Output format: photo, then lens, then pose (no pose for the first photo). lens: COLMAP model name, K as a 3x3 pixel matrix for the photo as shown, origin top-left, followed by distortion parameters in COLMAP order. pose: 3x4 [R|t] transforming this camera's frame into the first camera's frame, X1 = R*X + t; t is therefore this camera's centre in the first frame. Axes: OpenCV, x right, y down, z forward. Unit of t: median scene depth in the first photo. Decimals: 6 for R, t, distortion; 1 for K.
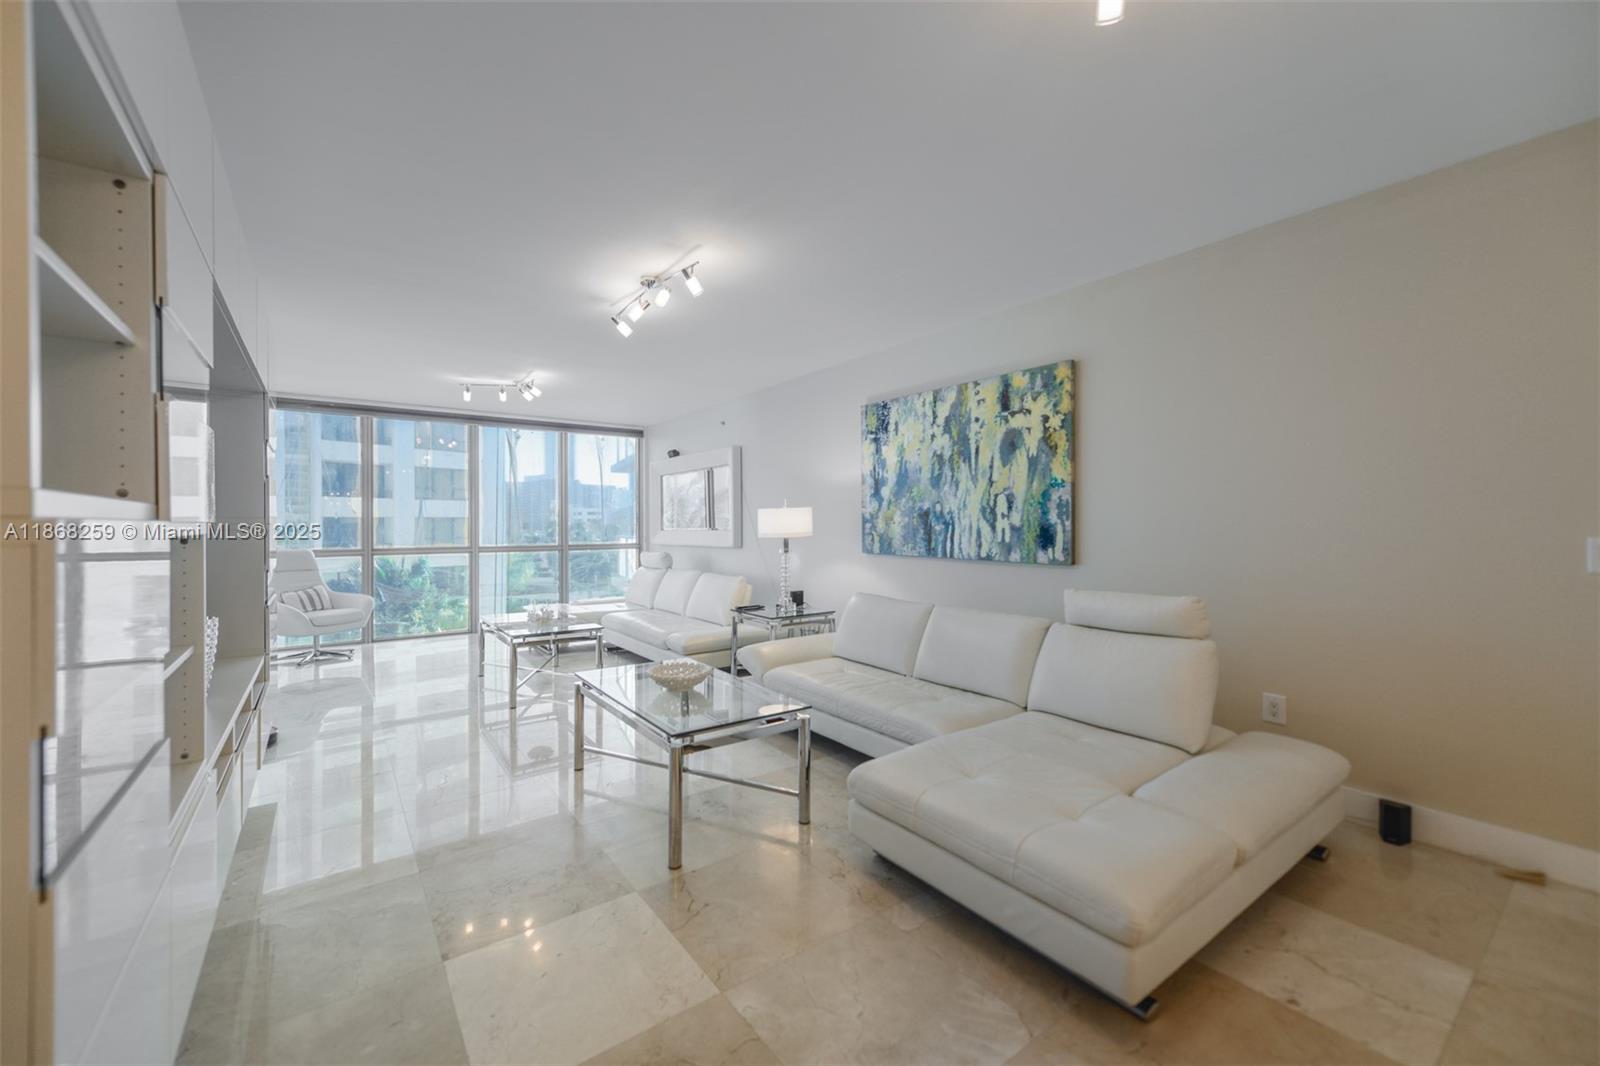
lens RADIAL K [[636.2, 0, 794.4], [0, 636.2, 521.9], [0, 0, 1]] dist [-0.000341, -0.002103]
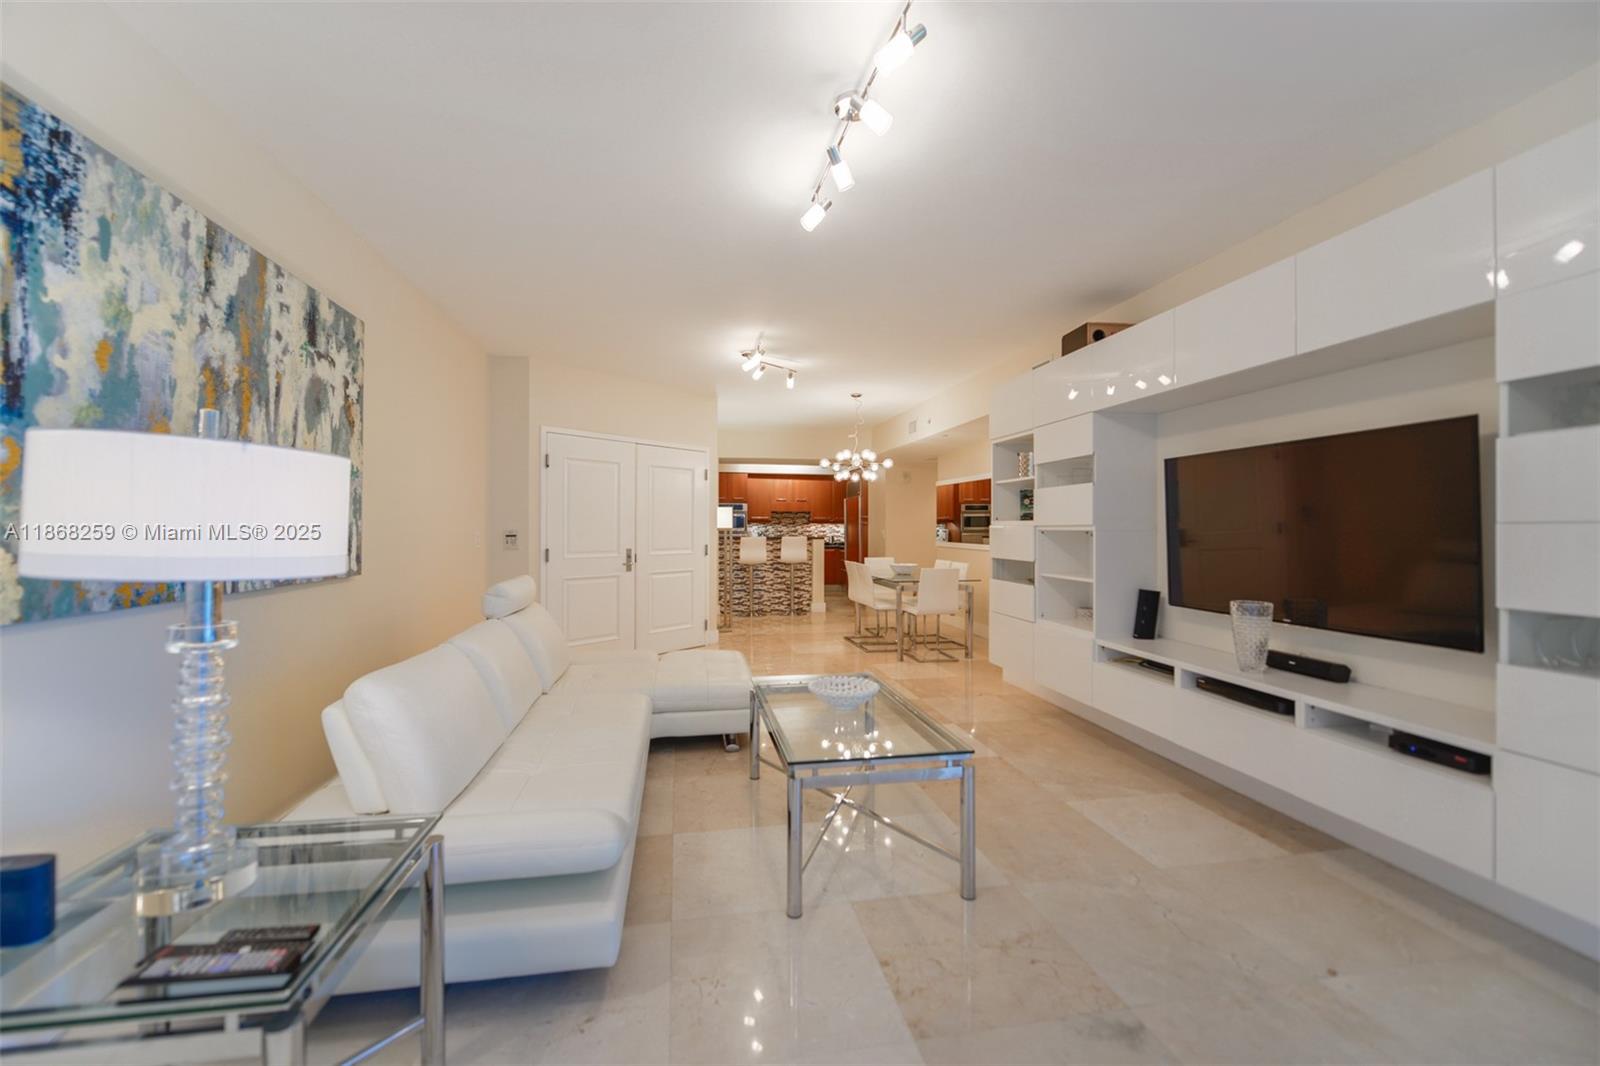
lens RADIAL K [[636.2, 0, 798.0], [0, 636.2, 527.2], [0, 0, 1]] dist [-0.000341, -0.002103]
pose [[-0.903158, 0.000661, 0.429307, -0.344243], [-0.001961, 0.999982, -0.005666, 0.008752], [-0.429304, -0.005959, -0.903141, 1.234991]]
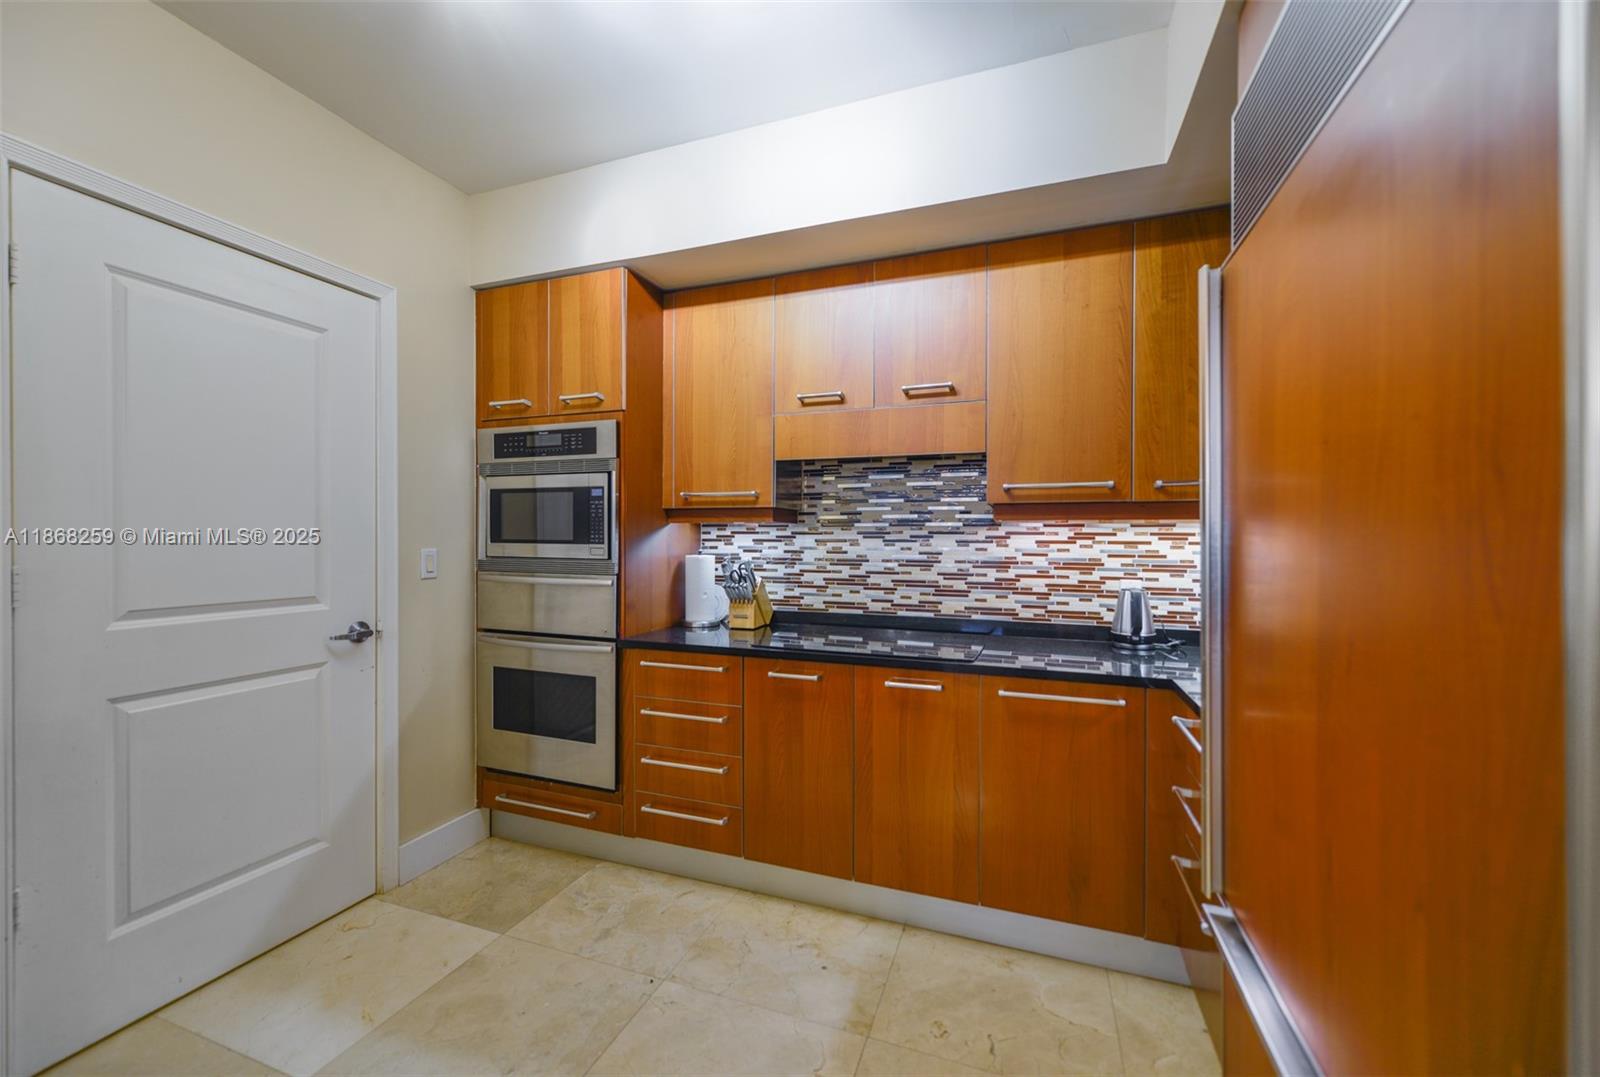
lens RADIAL K [[636.2, 0, 792.1], [0, 636.2, 543.9], [0, 0, 1]] dist [-0.000341, -0.002103]
pose [[-0.548997, -0.002936, 0.835819, 0.470201], [-0.006147, 0.999981, -0.000525, -0.003868], [-0.835802, -0.005426, -0.549004, -0.896065]]
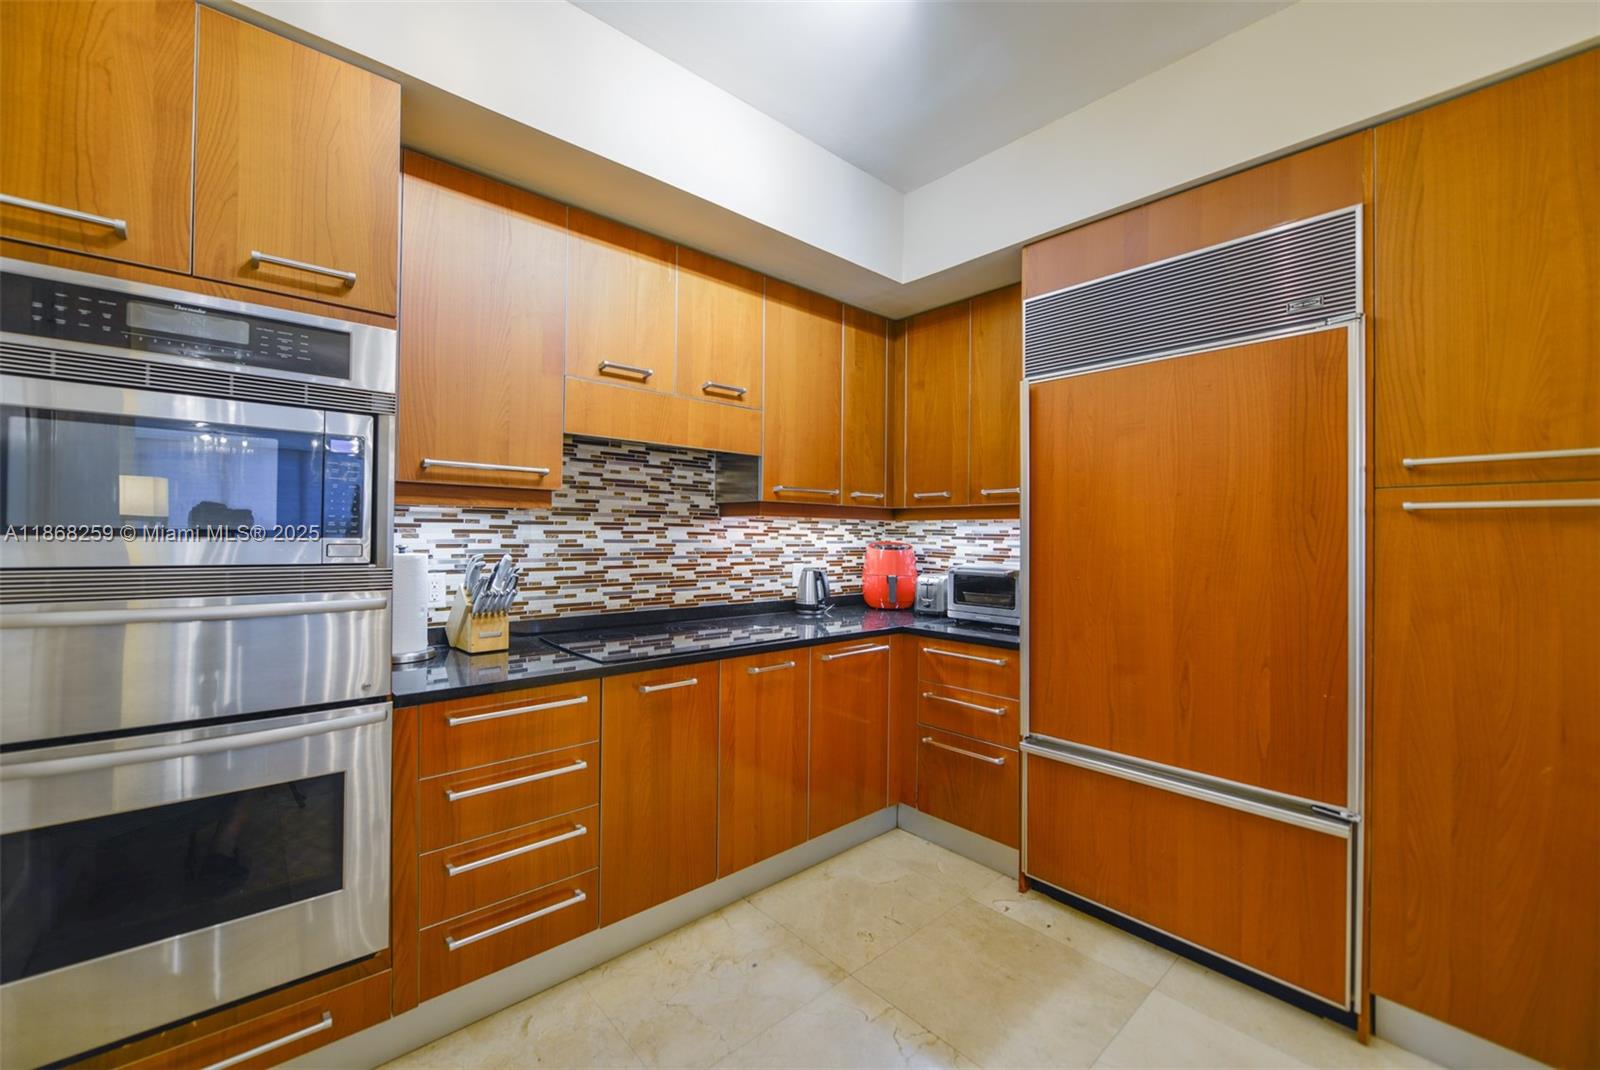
lens RADIAL K [[636.2, 0, 792.6], [0, 636.2, 532.9], [0, 0, 1]] dist [-0.000341, -0.002103]
pose [[-0.995431, -0.005294, -0.095333, 0.817086], [-0.004521, 0.999955, -0.008321, -0.003470], [0.095373, -0.007852, -0.995411, -0.731537]]
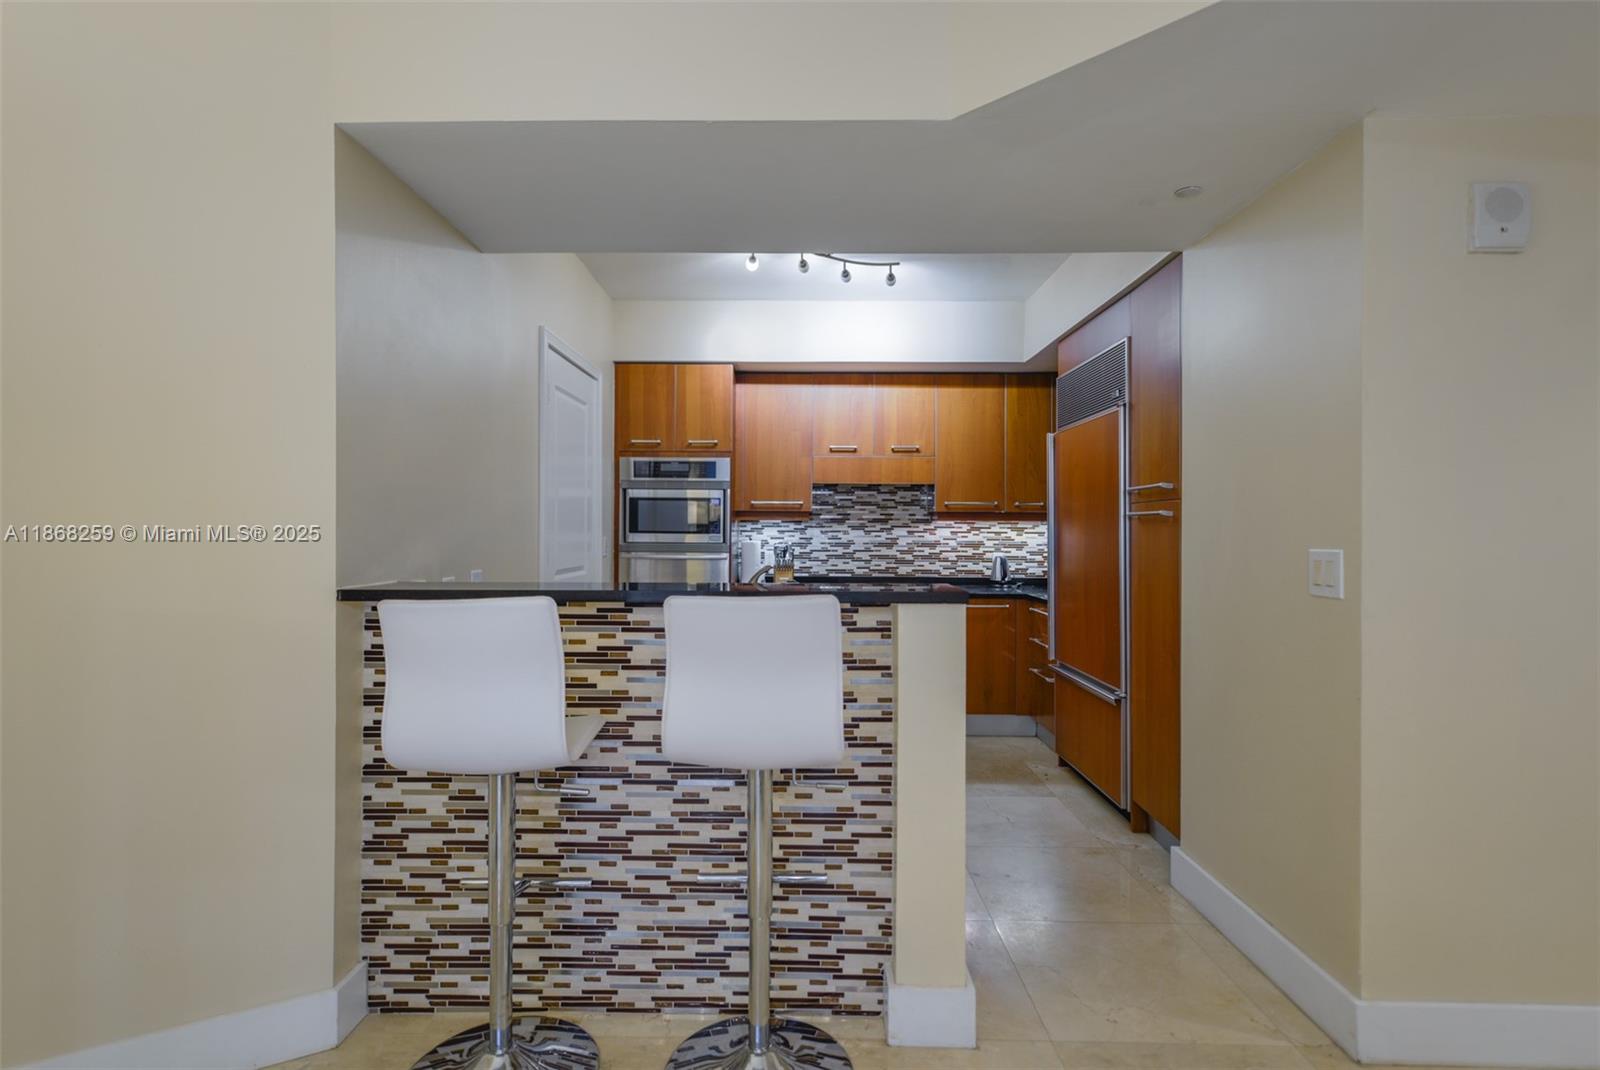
lens RADIAL K [[782.3, 0, 795.3], [0, 782.3, 531.1], [0, 0, 1]] dist [0.015718, -0.000054]
pose [[-0.802137, 0.000783, 0.597140, 0.287870], [-0.003632, 0.999974, -0.006189, -0.000485], [-0.597129, -0.007133, -0.802113, -0.275133]]
